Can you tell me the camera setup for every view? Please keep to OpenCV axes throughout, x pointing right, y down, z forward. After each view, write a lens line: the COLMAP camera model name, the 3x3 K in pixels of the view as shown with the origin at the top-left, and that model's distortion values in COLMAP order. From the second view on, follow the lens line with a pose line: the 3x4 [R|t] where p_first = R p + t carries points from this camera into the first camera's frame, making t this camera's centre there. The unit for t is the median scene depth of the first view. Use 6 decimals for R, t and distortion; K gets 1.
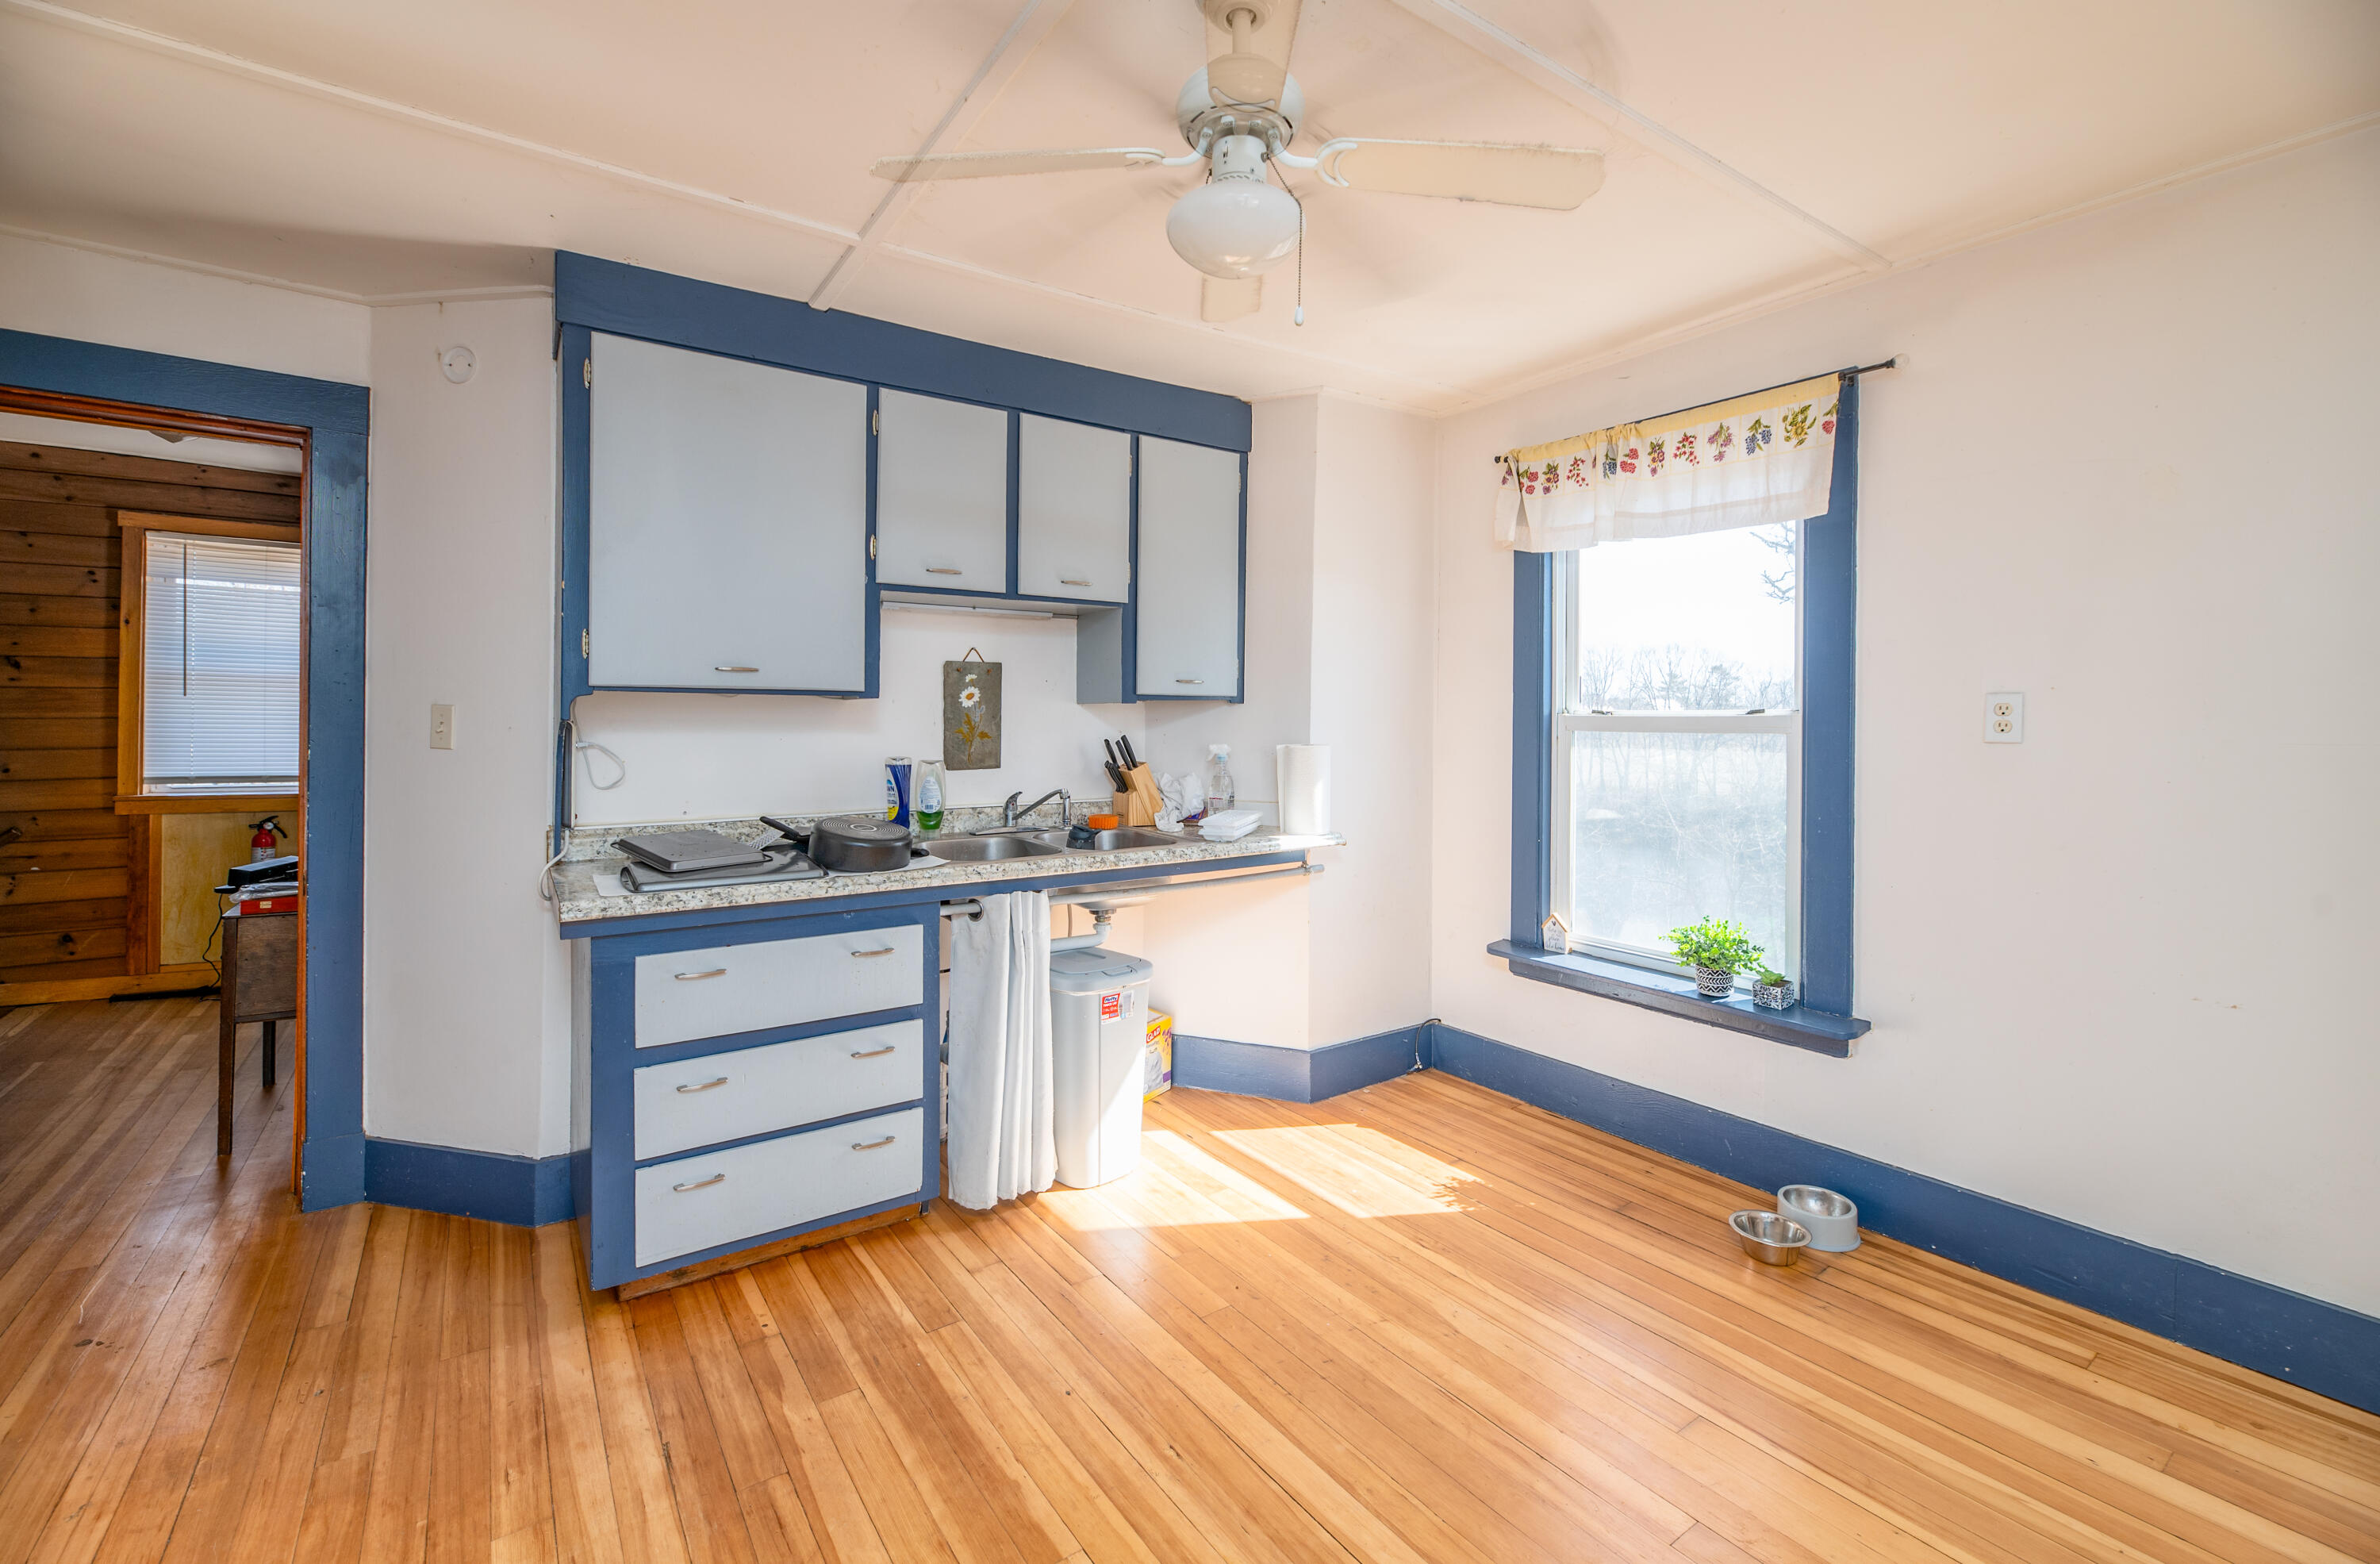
lens RADIAL K [[993.0, 0, 1190.3], [0, 993.0, 723.3], [0, 0, 1]] dist [-0.000866, -0.000247]
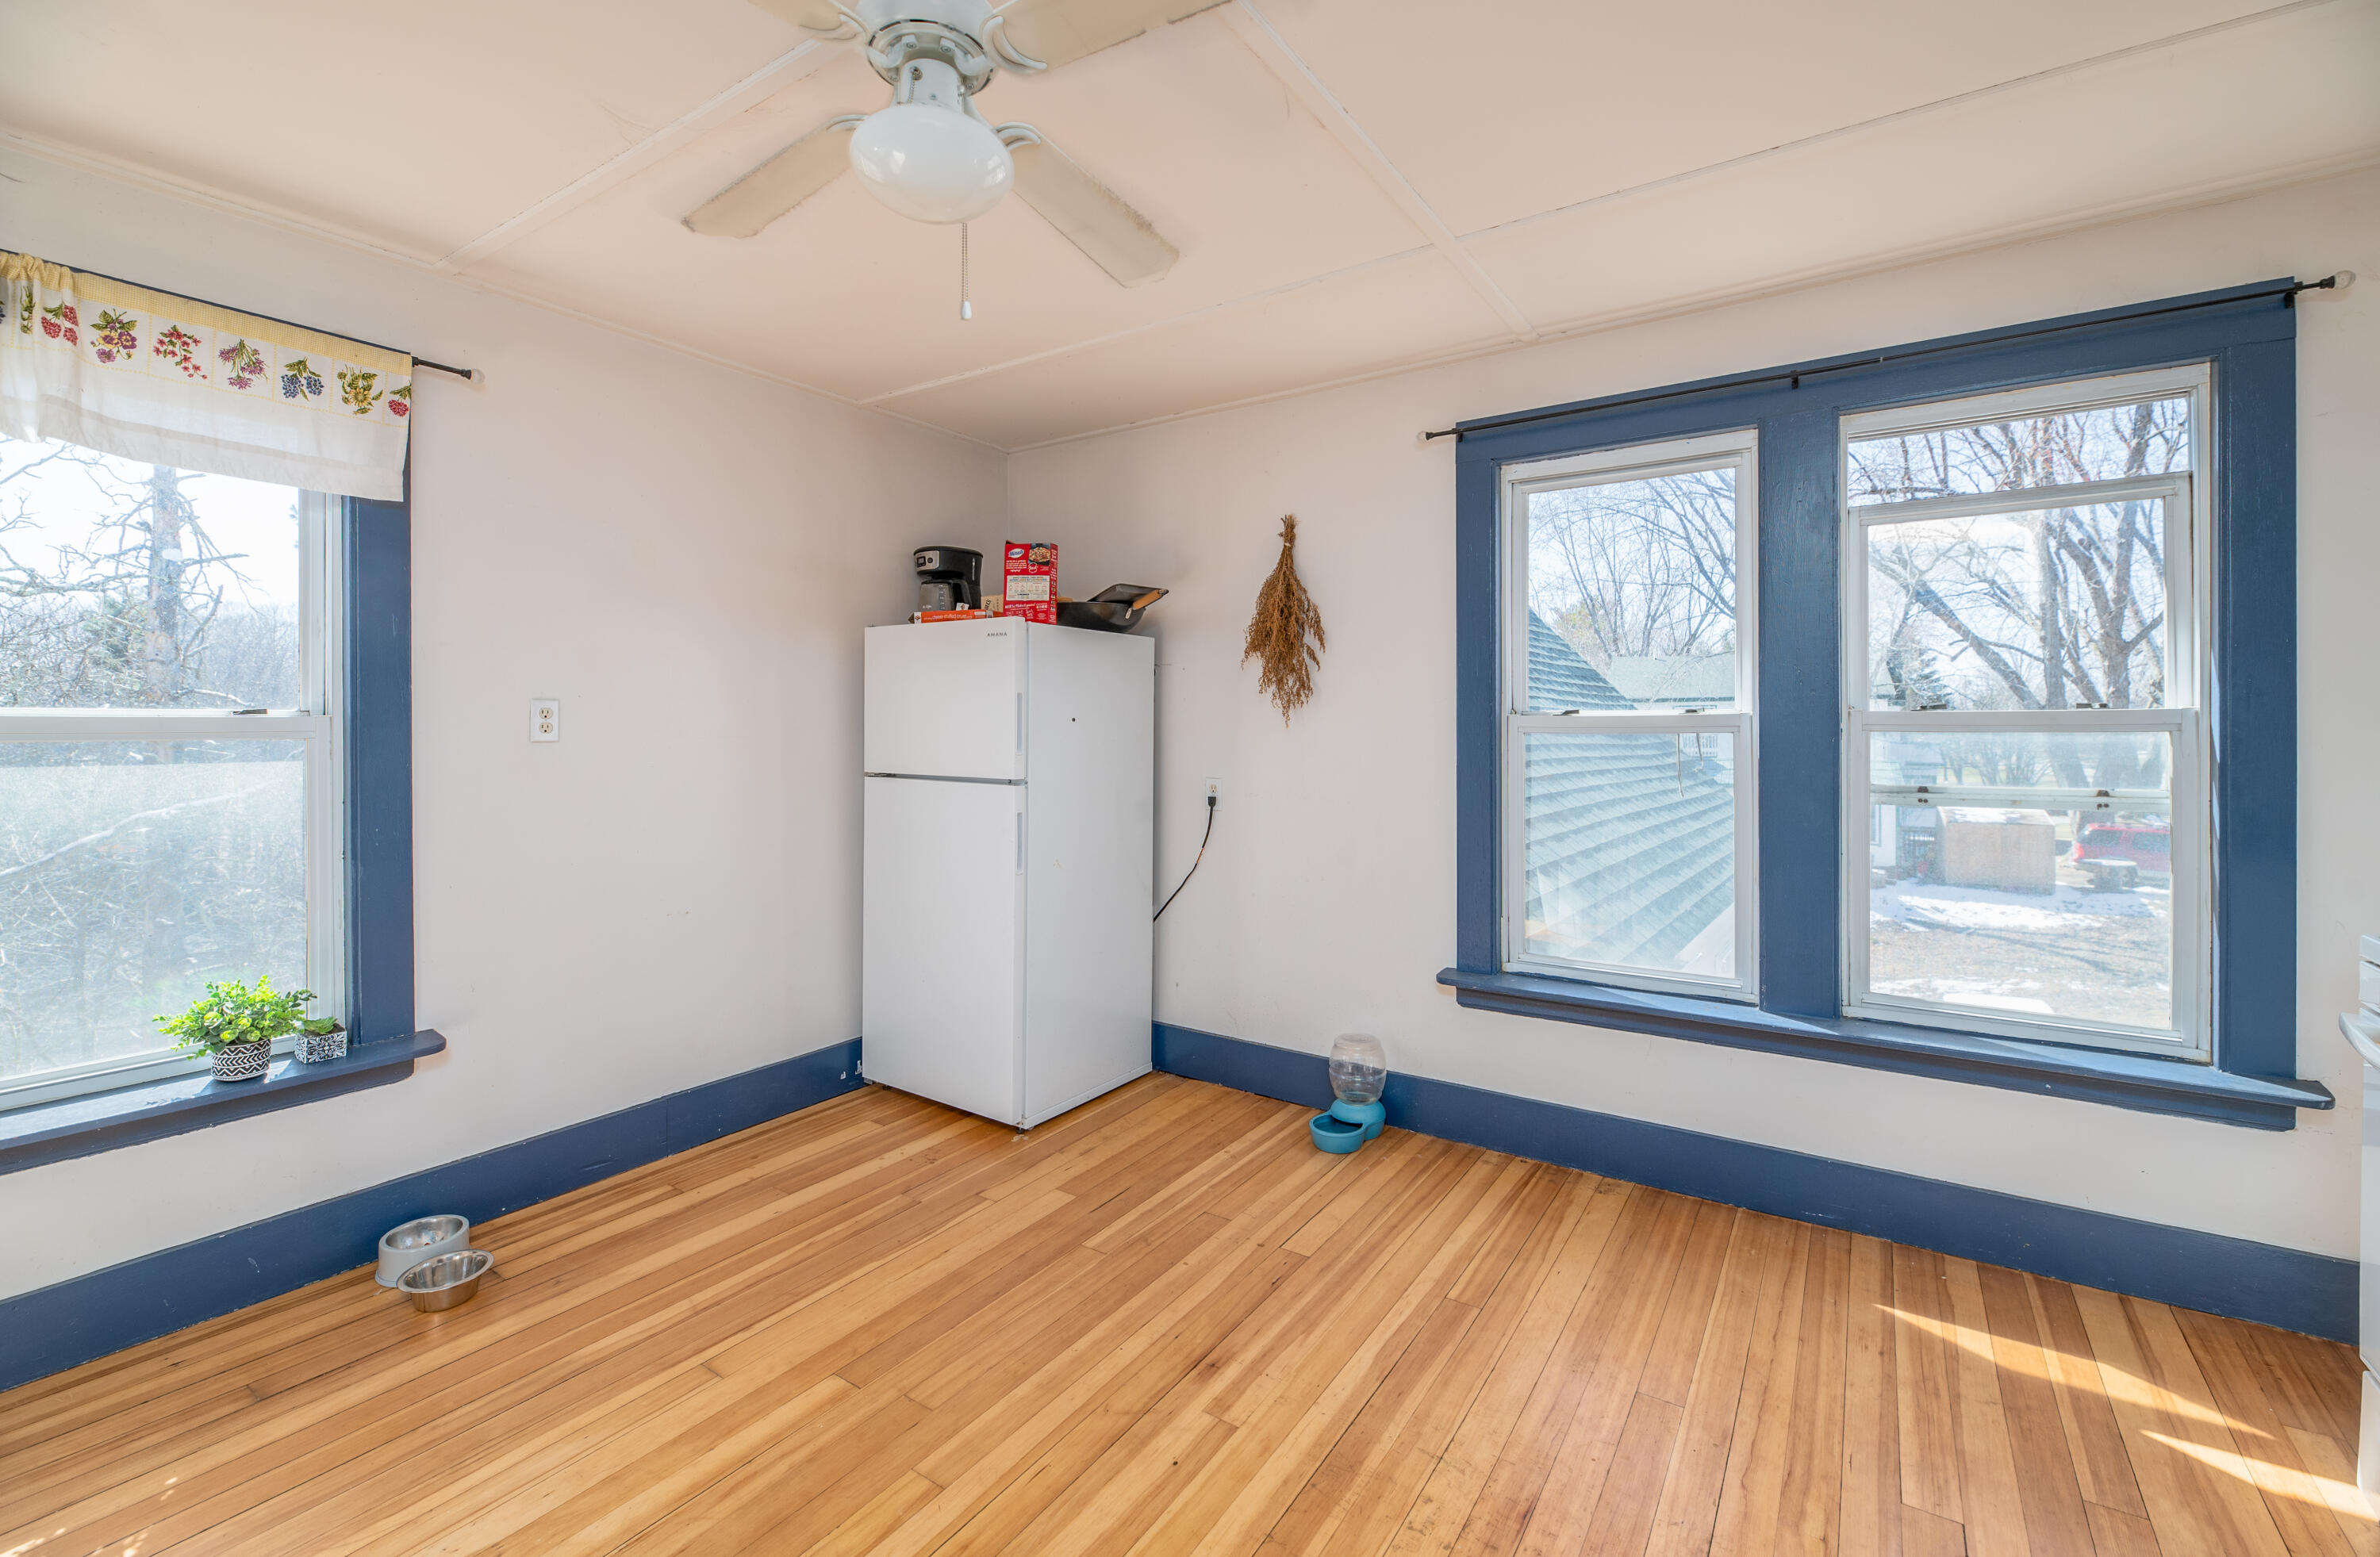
lens RADIAL K [[1015.5, 0, 1191.3], [0, 1015.5, 726.6], [0, 0, 1]] dist [-0.000583, -0.000094]
pose [[-0.344666, -0.004841, 0.938713, -0.495601], [0.002141, 0.999980, 0.005943, -0.003376], [-0.938723, 0.004058, -0.344649, 0.612779]]
